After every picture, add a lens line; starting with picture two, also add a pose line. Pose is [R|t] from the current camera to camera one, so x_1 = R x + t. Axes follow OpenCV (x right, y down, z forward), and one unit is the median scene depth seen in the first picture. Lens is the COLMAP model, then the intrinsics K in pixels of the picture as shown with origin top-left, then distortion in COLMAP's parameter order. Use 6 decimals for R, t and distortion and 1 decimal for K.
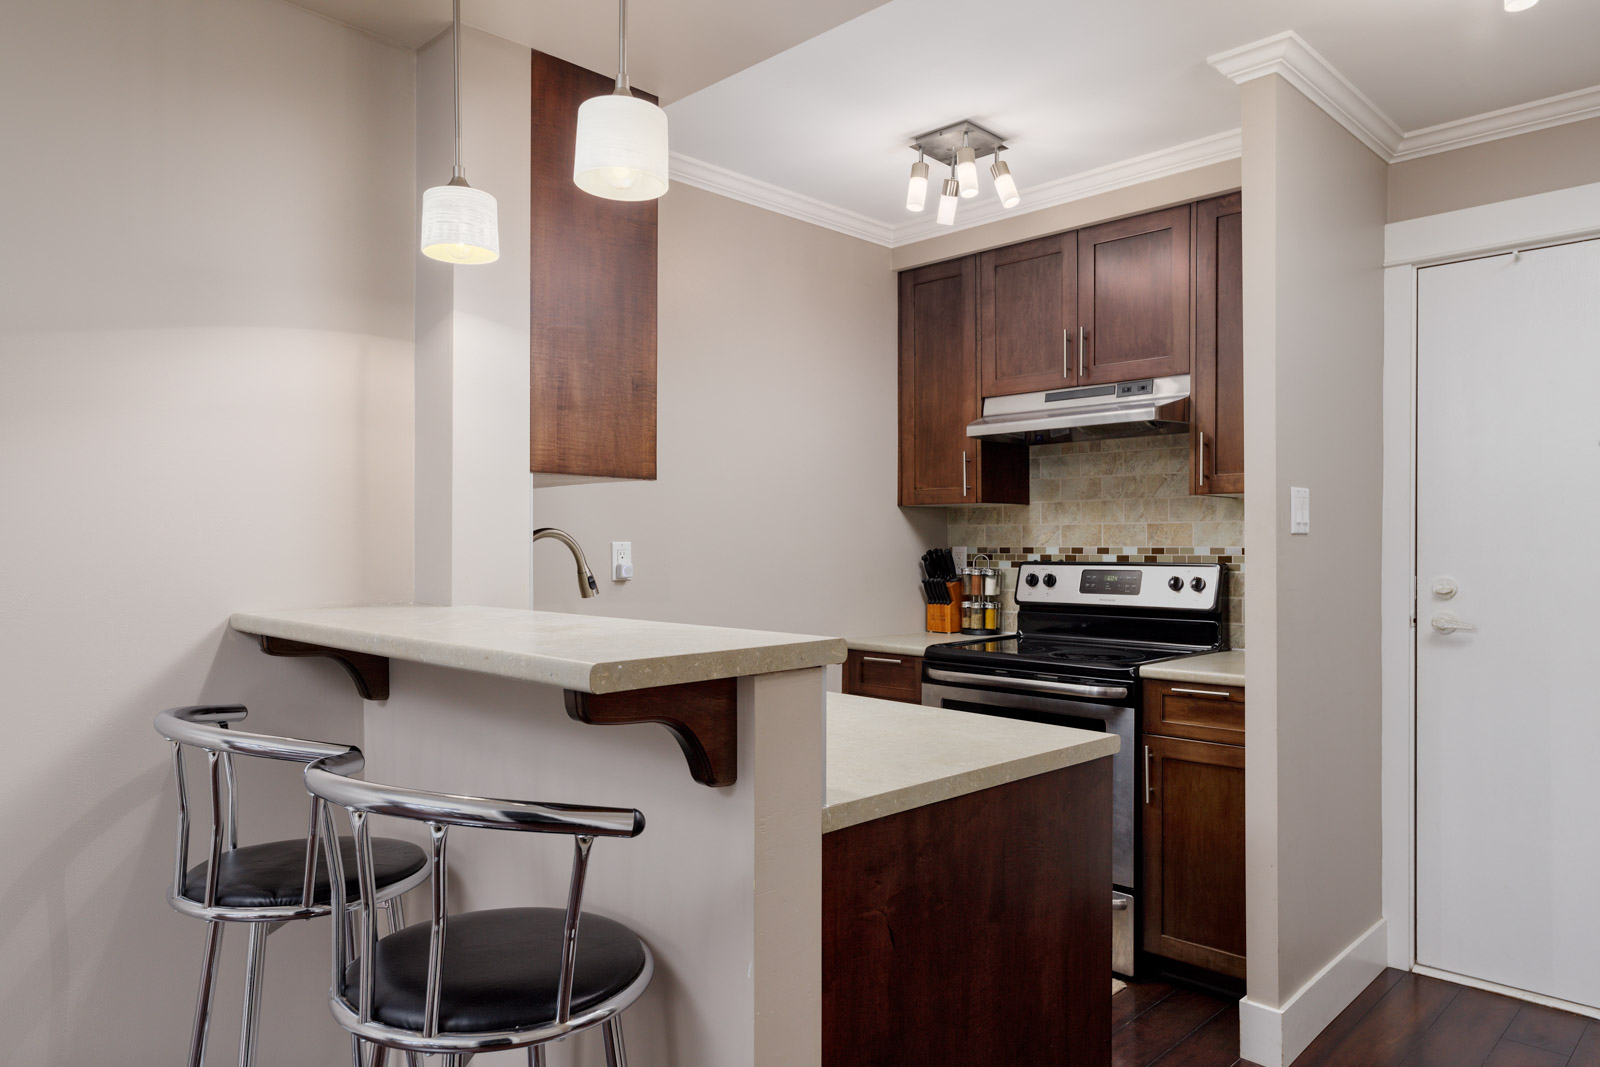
lens RADIAL K [[1045.9, 0, 801.0], [0, 1045.9, 543.5], [0, 0, 1]] dist [-0.002099, -0.000842]
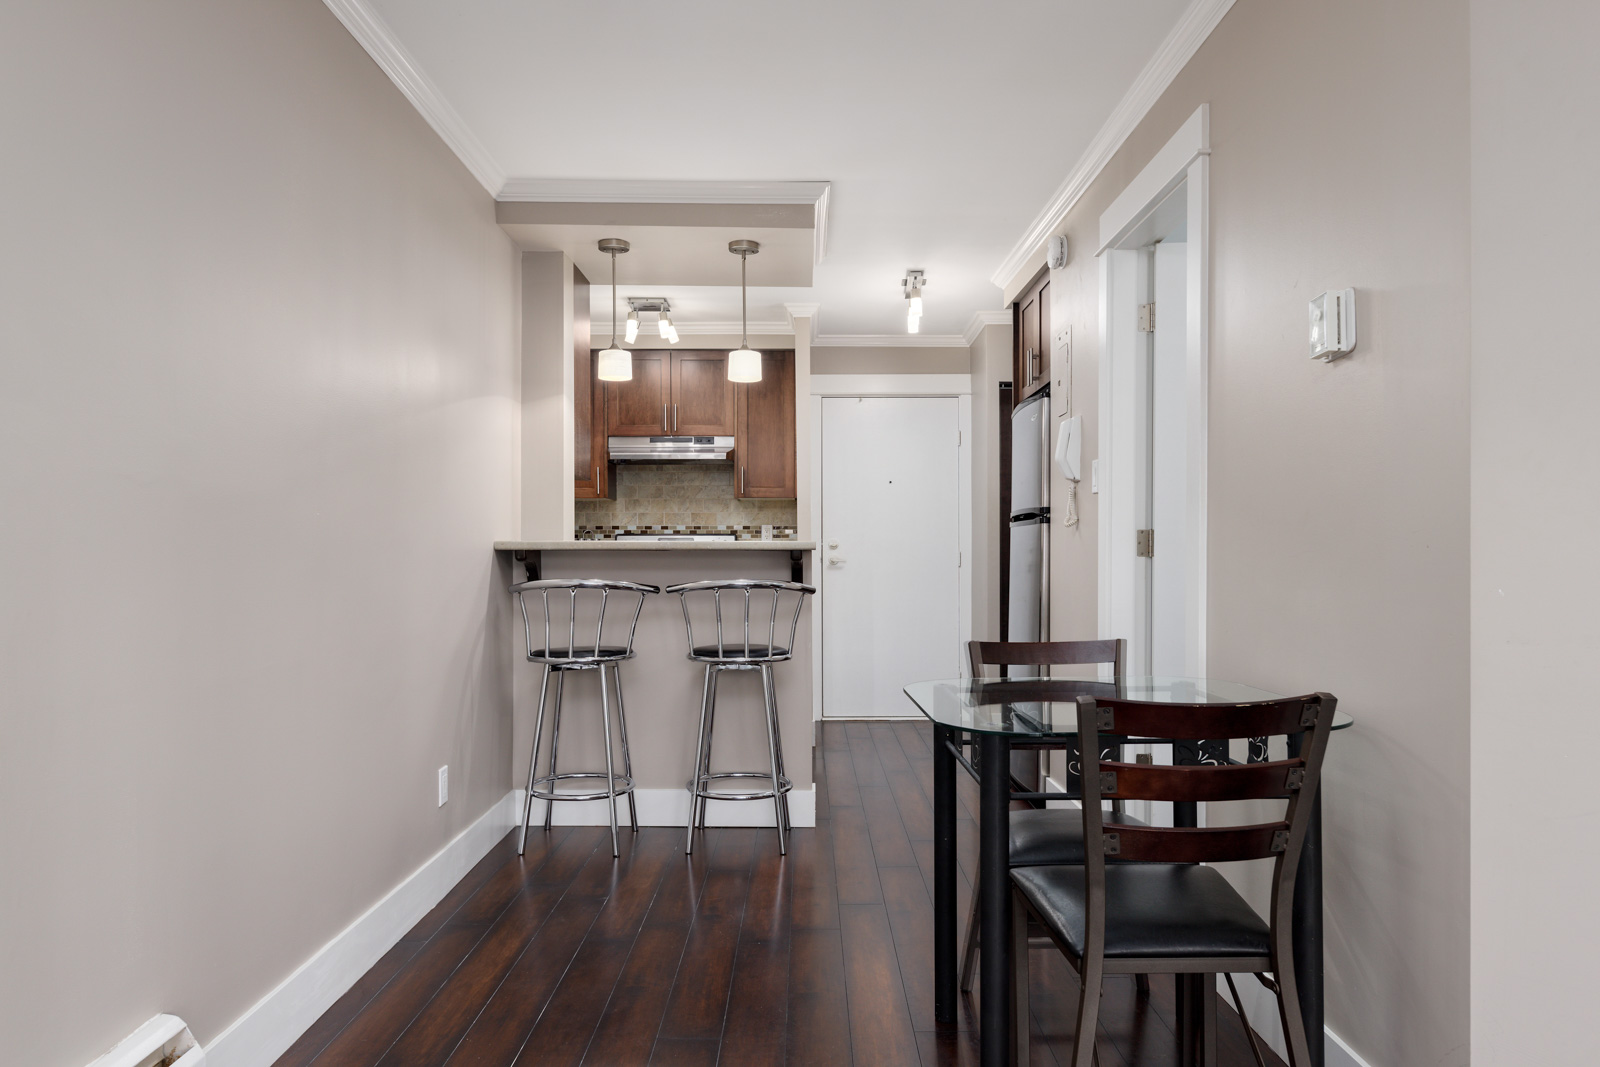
lens RADIAL K [[1045.9, 0, 800.8], [0, 1045.9, 536.2], [0, 0, 1]] dist [-0.002099, -0.000842]
pose [[0.706756, 0.006593, 0.707426, -0.830987], [0.000114, 0.999956, -0.009432, 0.039687], [-0.707457, 0.006747, 0.706724, -0.429192]]
